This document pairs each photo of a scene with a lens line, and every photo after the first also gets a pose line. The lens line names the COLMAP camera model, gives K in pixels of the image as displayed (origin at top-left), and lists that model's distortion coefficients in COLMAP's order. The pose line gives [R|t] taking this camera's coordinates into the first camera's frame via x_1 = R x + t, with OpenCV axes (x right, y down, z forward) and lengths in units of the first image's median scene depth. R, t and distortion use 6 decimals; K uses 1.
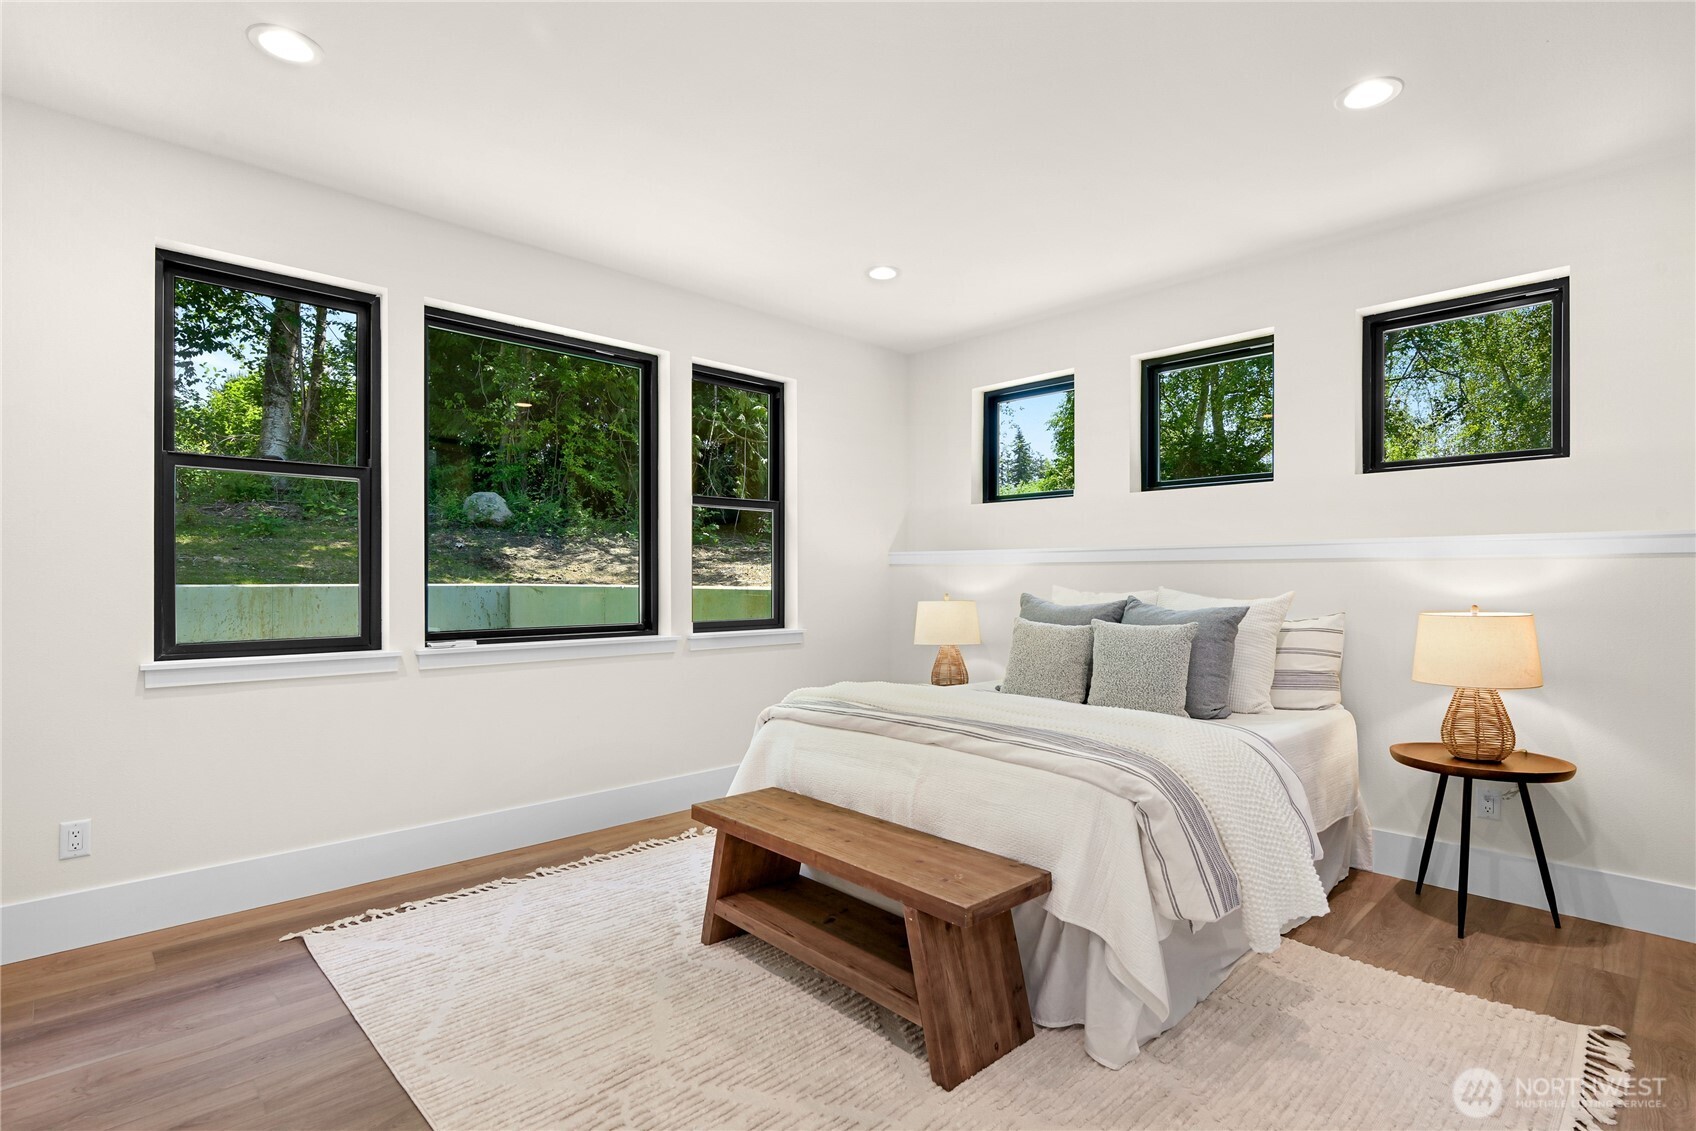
lens RADIAL K [[829.3, 0, 846.8], [0, 829.3, 572.1], [0, 0, 1]] dist [0.003887, -0.000052]
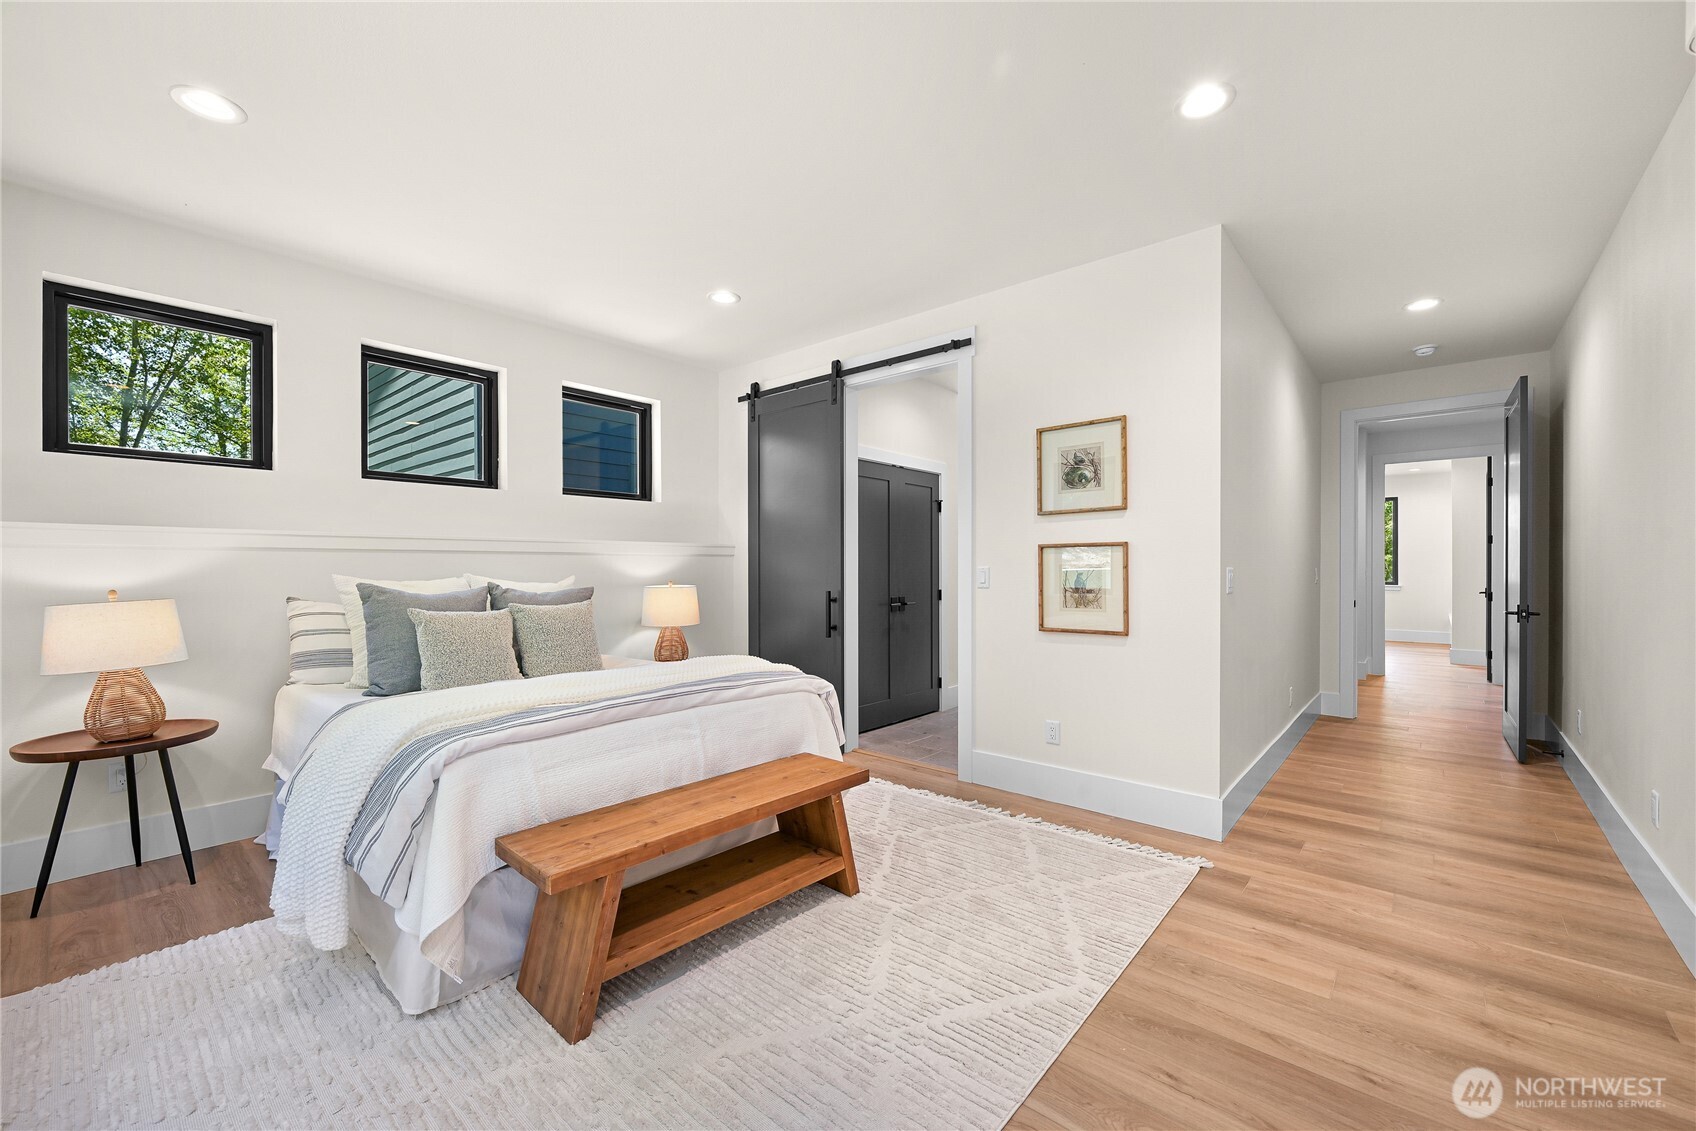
lens RADIAL K [[668.3, 0, 847.4], [0, 668.3, 570.5], [0, 0, 1]] dist [-0.003533, 0.000101]
pose [[-0.085683, -0.003508, 0.996316, -0.806745], [-0.009691, 0.999949, 0.002687, 0.009702], [-0.996275, -0.009425, -0.085712, 0.812876]]
